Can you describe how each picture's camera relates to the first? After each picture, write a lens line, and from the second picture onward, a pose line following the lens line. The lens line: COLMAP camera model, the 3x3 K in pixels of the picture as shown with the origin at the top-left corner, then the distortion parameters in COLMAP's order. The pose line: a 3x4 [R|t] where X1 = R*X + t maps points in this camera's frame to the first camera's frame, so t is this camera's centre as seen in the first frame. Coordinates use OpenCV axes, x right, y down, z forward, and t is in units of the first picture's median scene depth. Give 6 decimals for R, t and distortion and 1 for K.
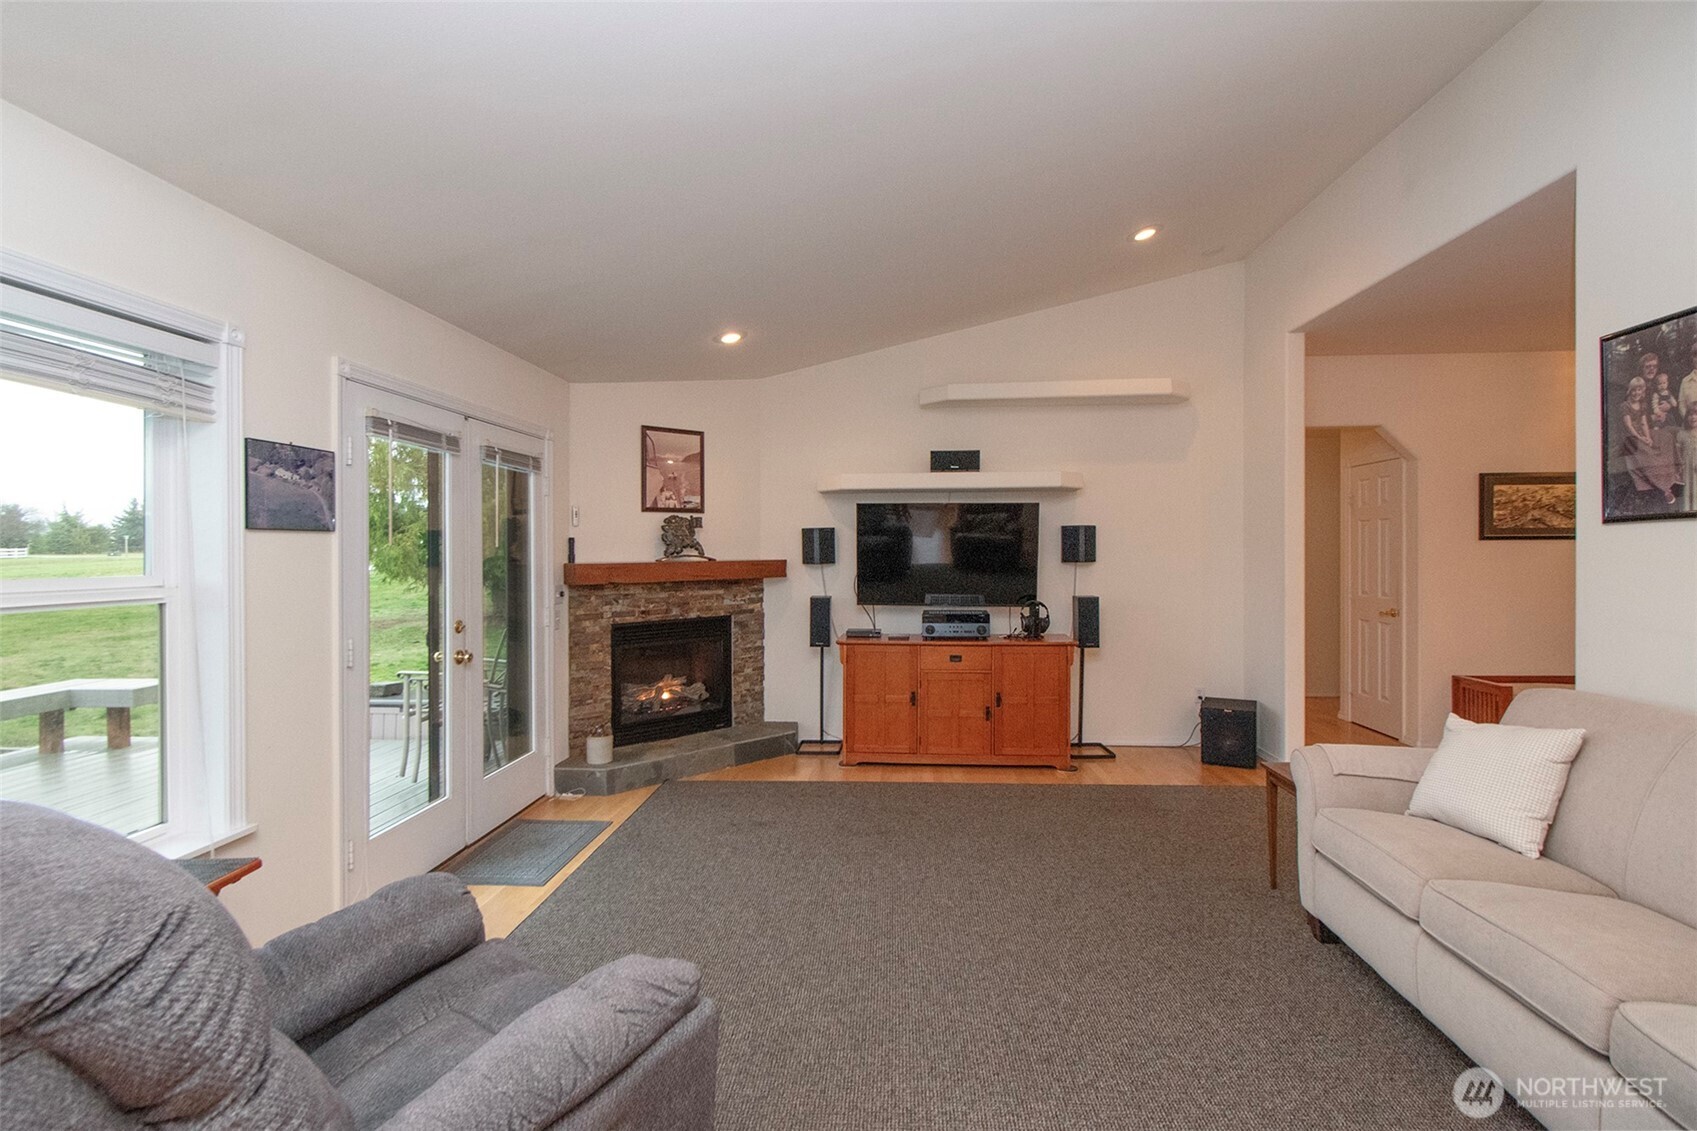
lens RADIAL K [[773.6, 0, 851.8], [0, 773.6, 561.0], [0, 0, 1]] dist [0.001340, -0.000153]
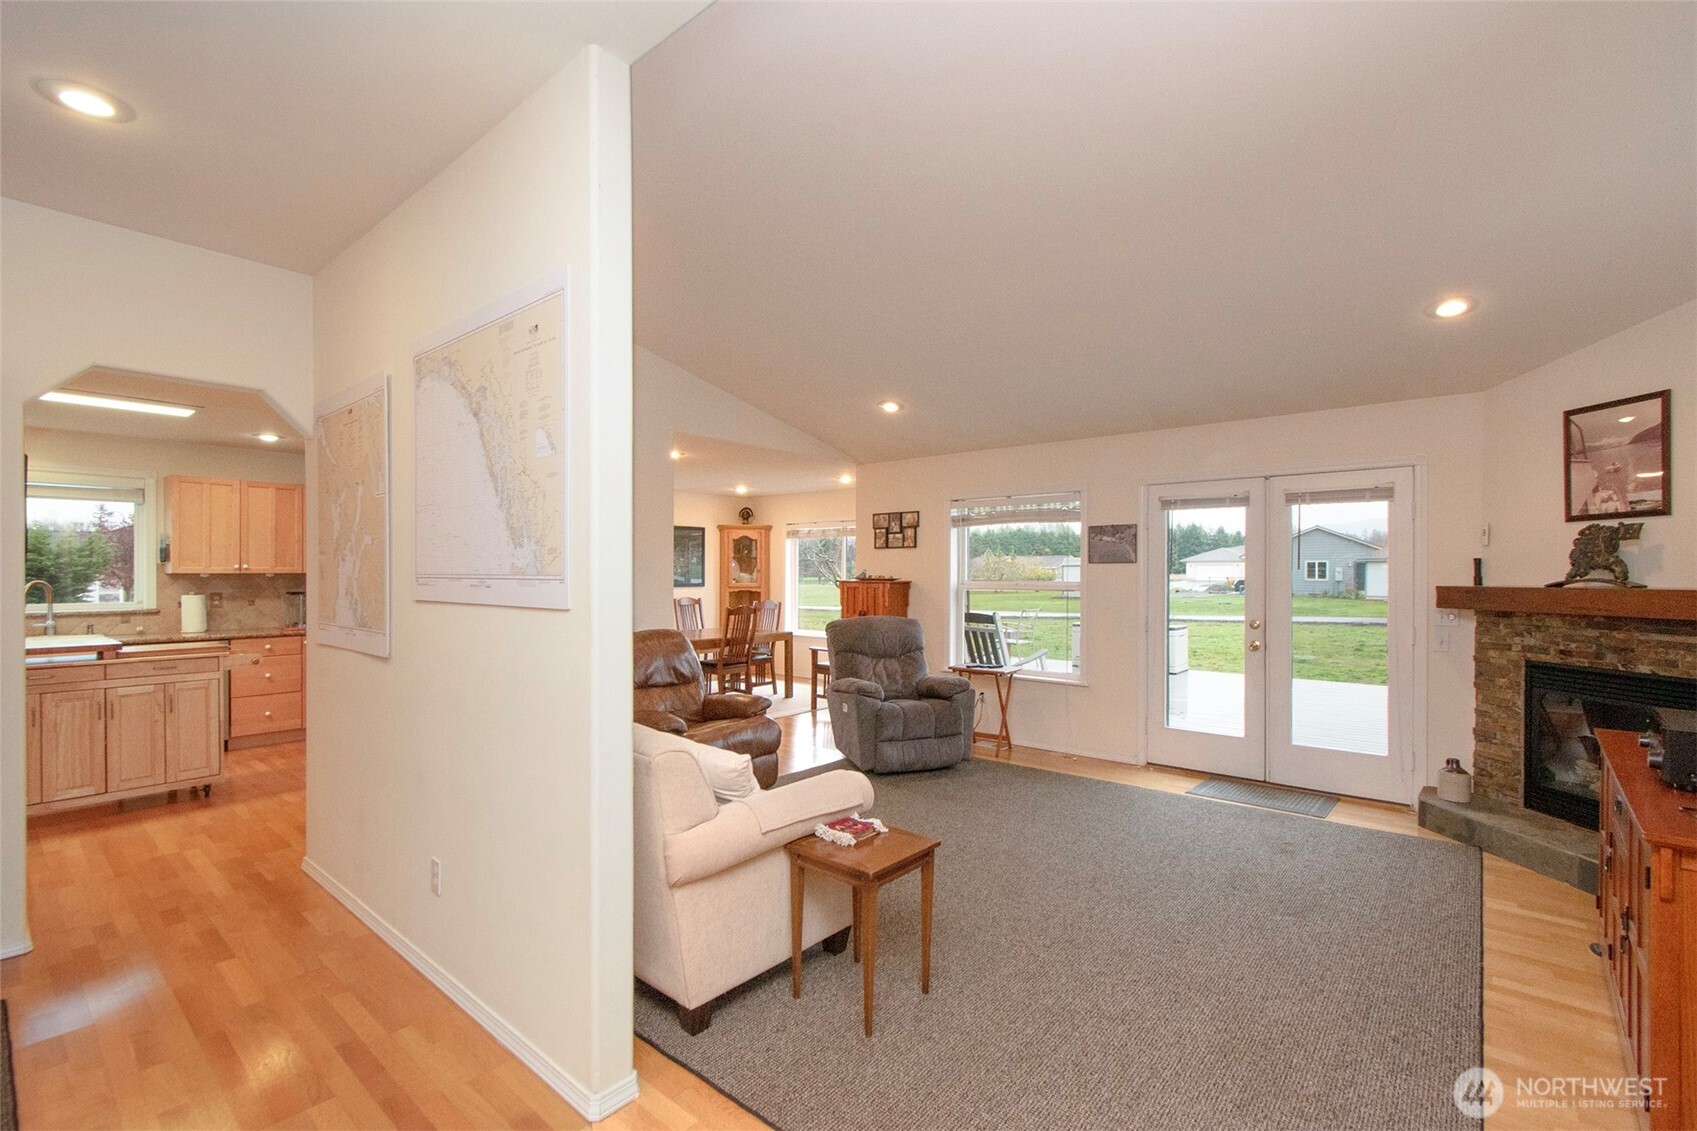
lens RADIAL K [[773.6, 0, 856.6], [0, 773.6, 567.8], [0, 0, 1]] dist [0.001340, -0.000153]
pose [[-0.600828, 0.003635, -0.799370, 0.775786], [-0.005659, 0.999945, 0.008800, -0.020949], [0.799358, 0.009811, -0.600775, 0.895790]]
